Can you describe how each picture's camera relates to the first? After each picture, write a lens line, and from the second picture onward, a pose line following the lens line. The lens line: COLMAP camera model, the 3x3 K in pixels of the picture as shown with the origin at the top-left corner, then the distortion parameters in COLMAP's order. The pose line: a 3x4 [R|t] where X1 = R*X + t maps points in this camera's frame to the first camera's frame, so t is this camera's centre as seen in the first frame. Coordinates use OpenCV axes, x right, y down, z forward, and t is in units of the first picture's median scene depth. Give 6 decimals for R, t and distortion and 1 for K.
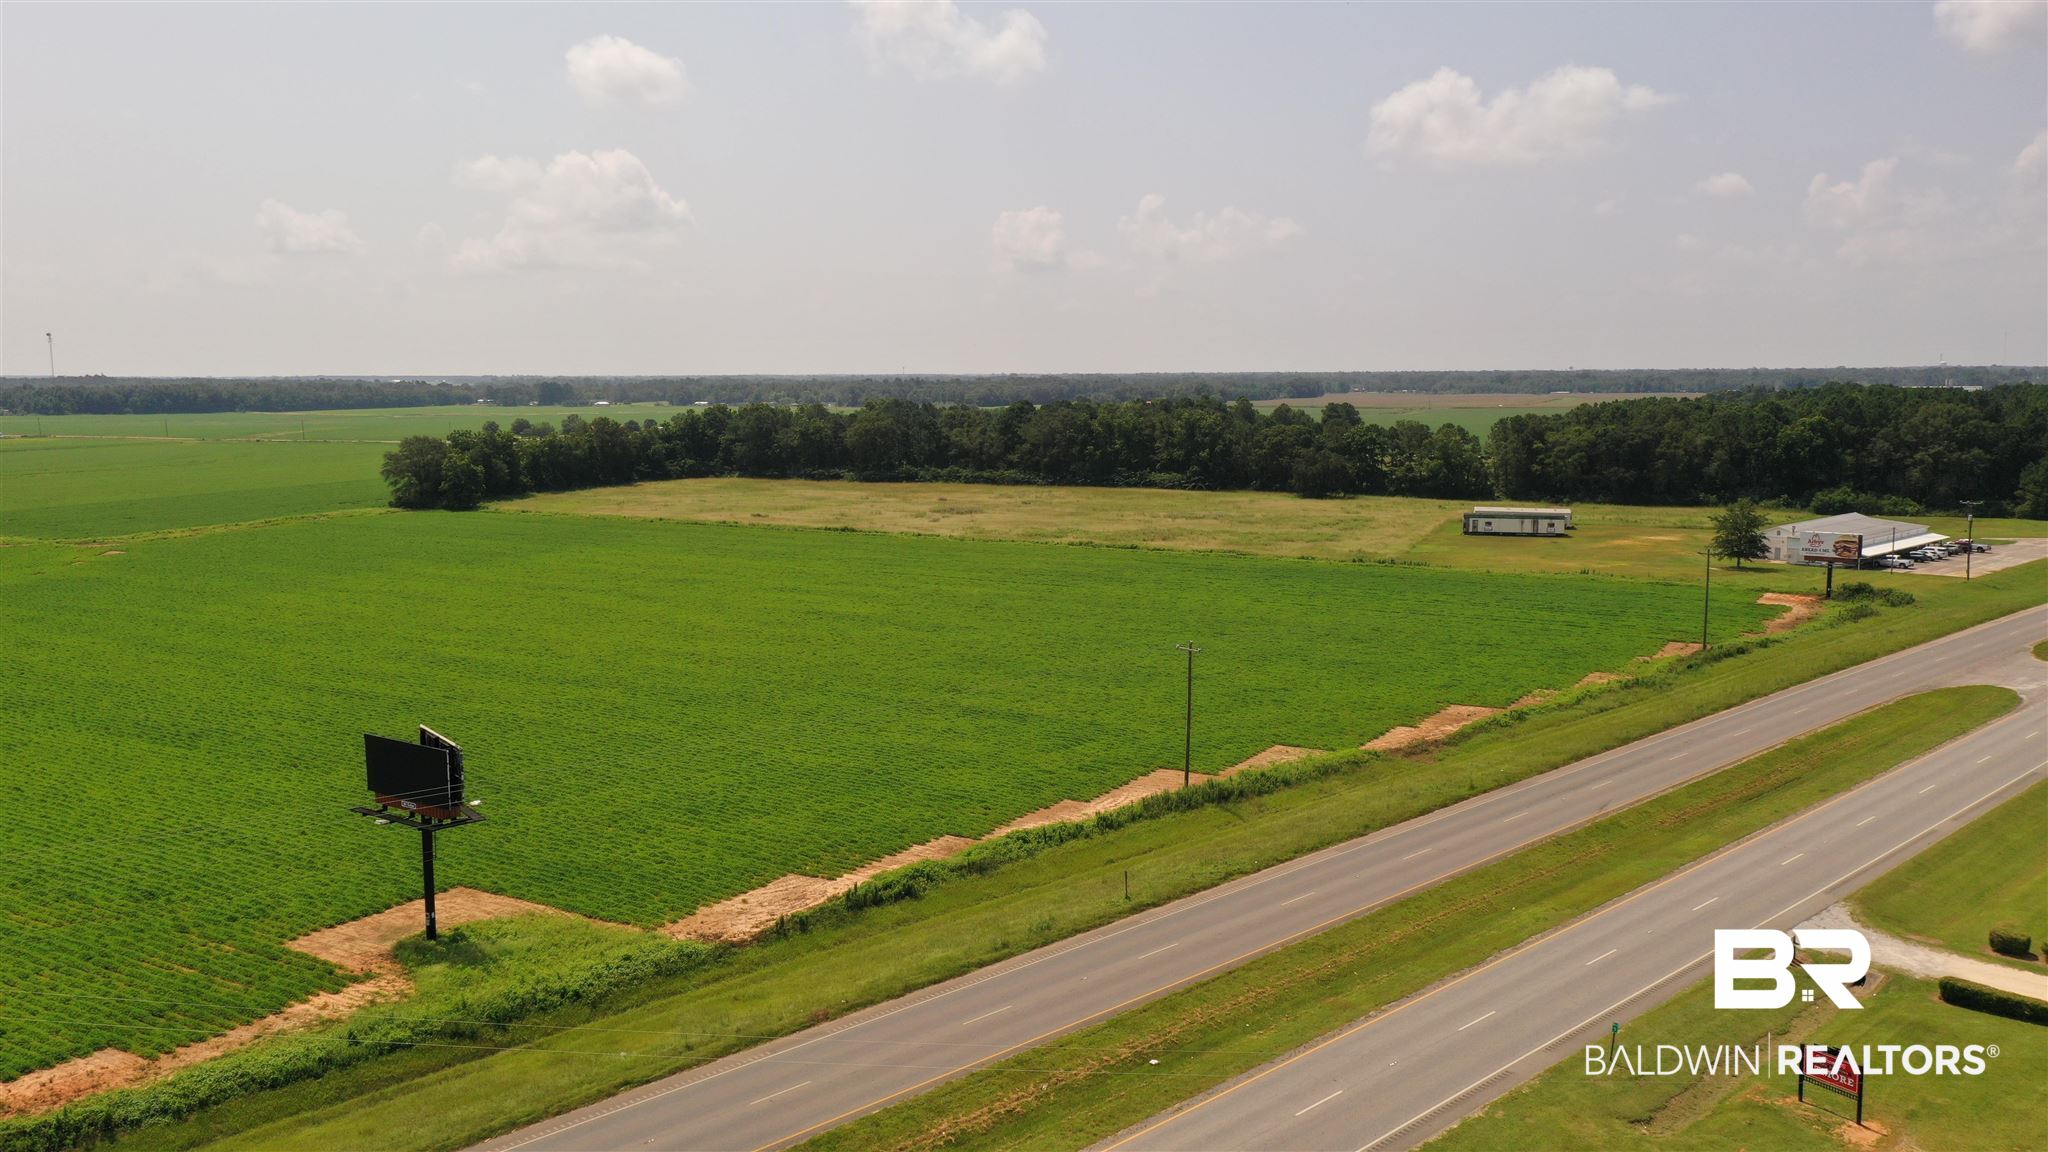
lens RADIAL K [[1639.6, 0, 1026.6], [0, 1639.6, 575.1], [0, 0, 1]] dist [0.020505, 0.002860]
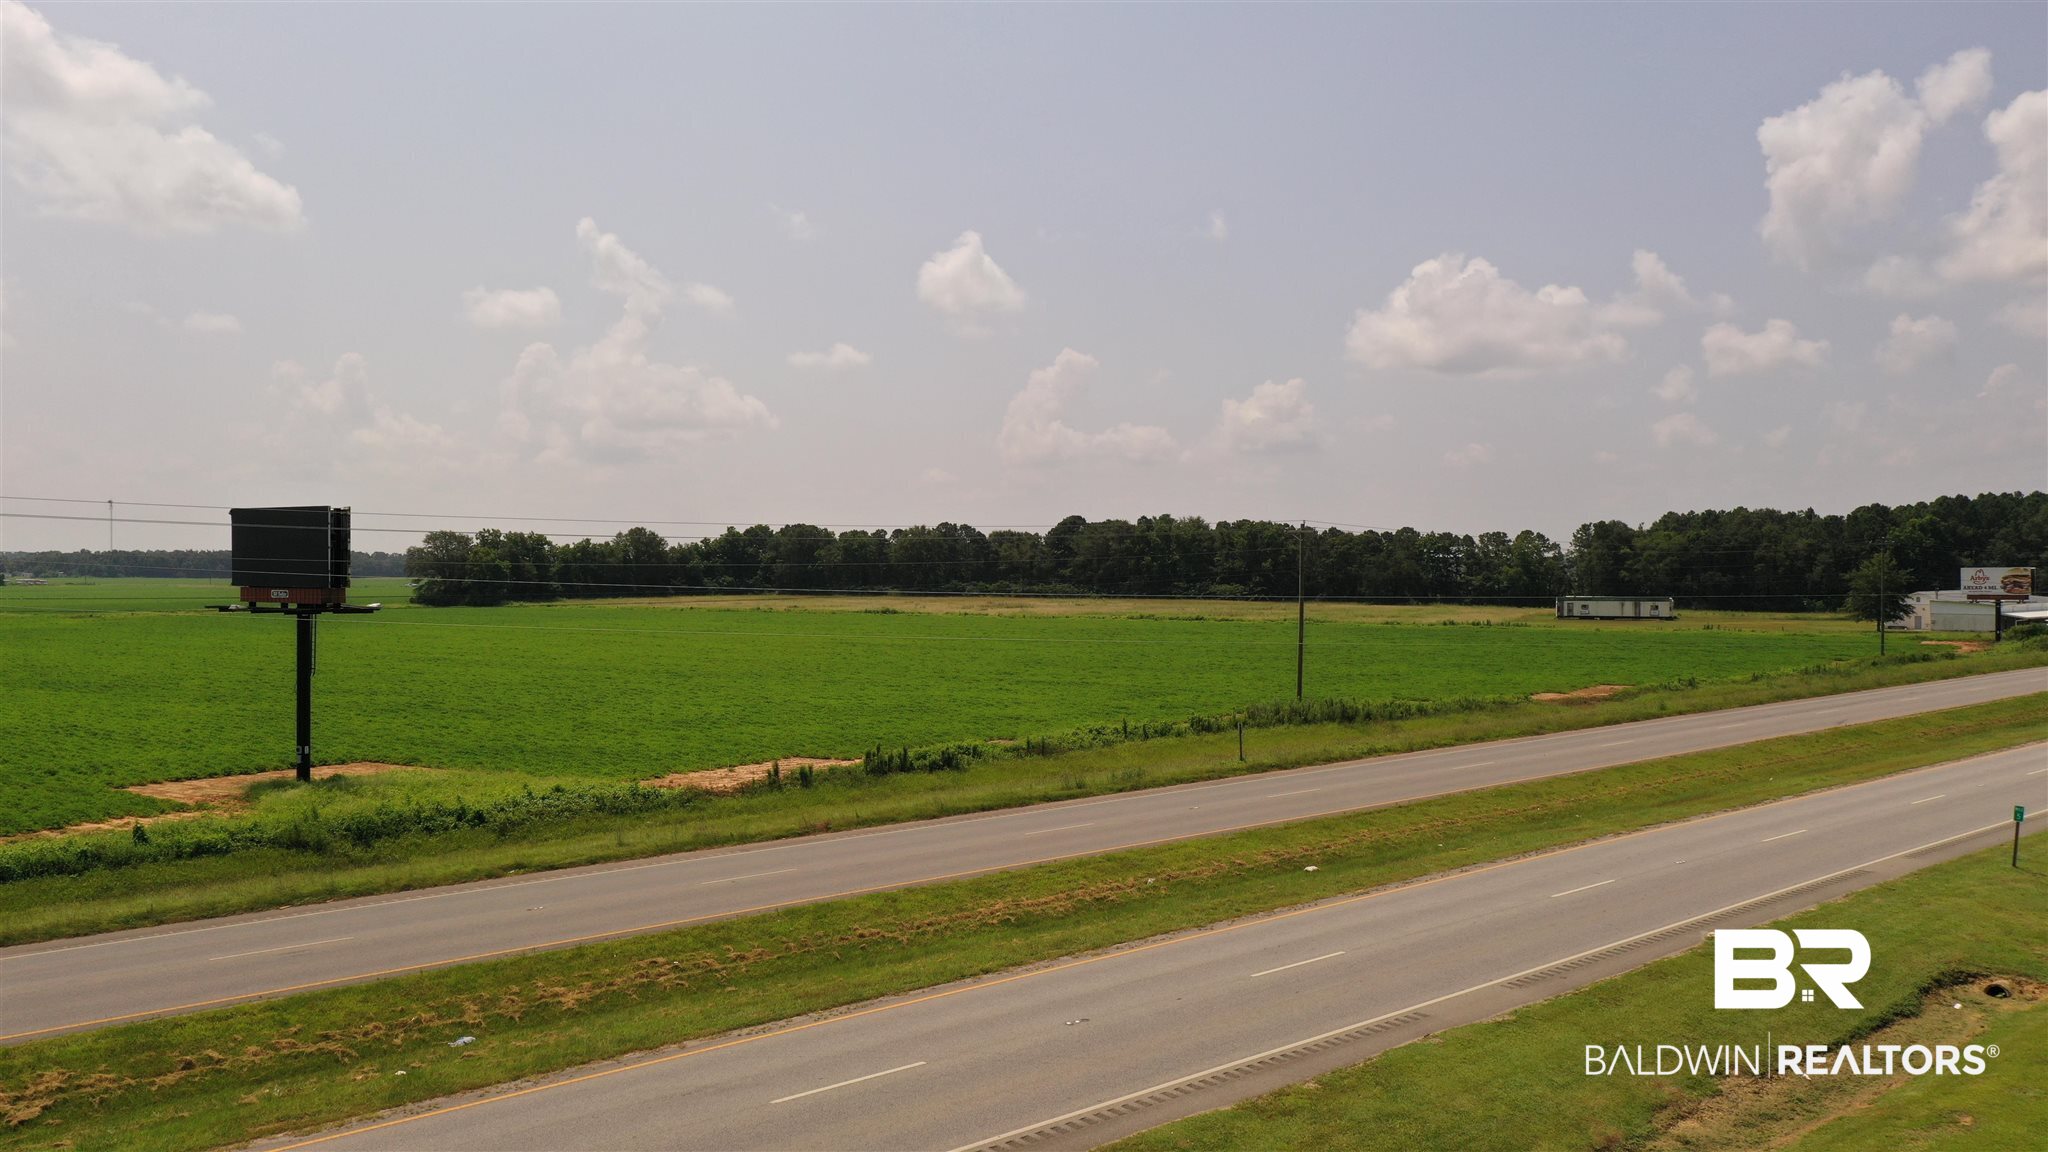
lens RADIAL K [[1639.6, 0, 1032.6], [0, 1639.6, 566.3], [0, 0, 1]] dist [0.020505, 0.002860]
pose [[0.999658, 0.006976, -0.025201, -0.004039], [-0.010027, 0.992351, -0.123044, 0.053498], [0.024150, 0.123255, 0.992081, 0.066137]]
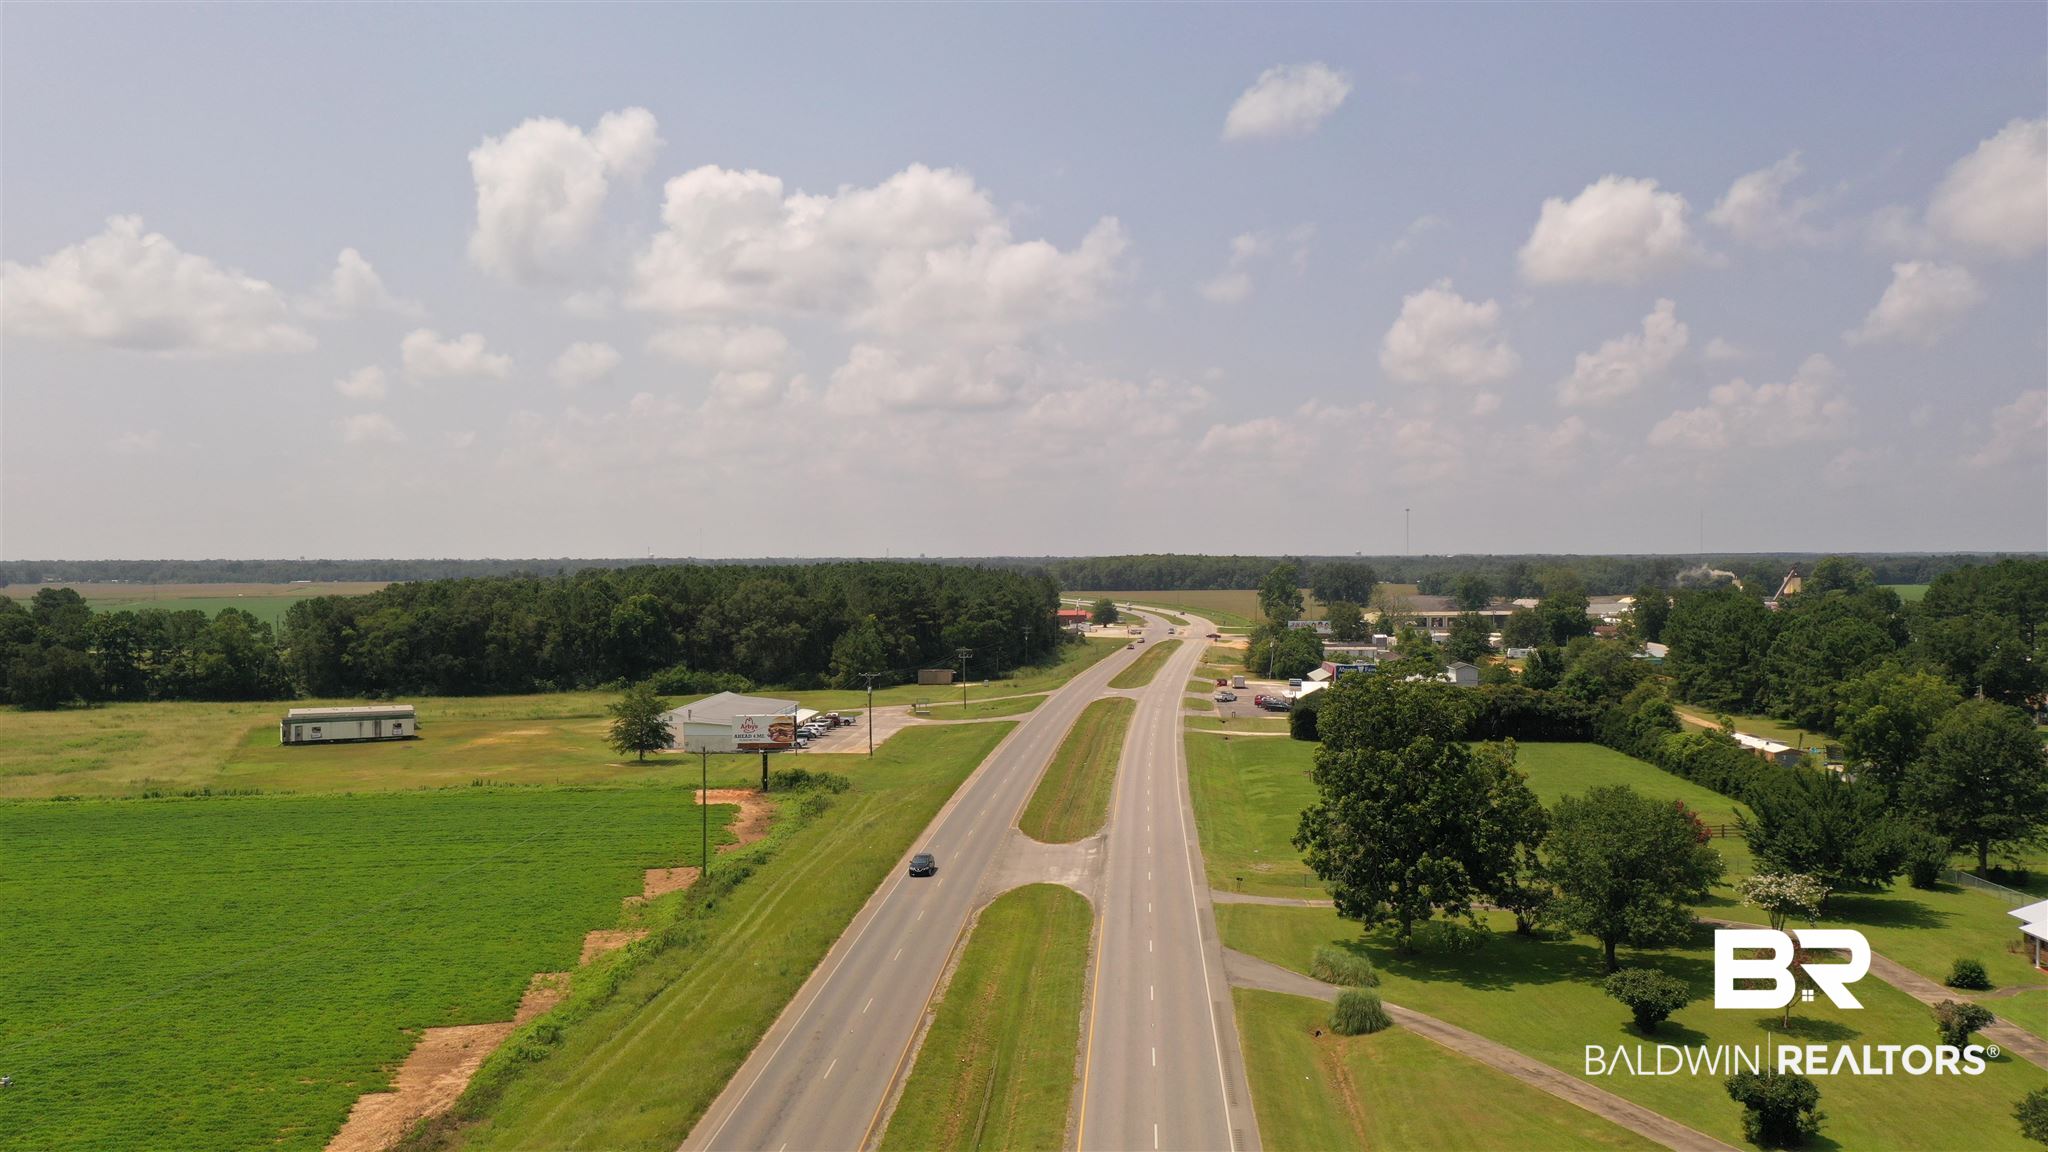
lens RADIAL K [[1639.6, 0, 1059.3], [0, 1639.6, 533.7], [0, 0, 1]] dist [0.020505, 0.002860]
pose [[0.734217, 0.013481, 0.678781, 0.002269], [0.081241, 0.990874, -0.107556, -0.008399], [-0.674036, 0.134114, 0.726422, 0.135990]]
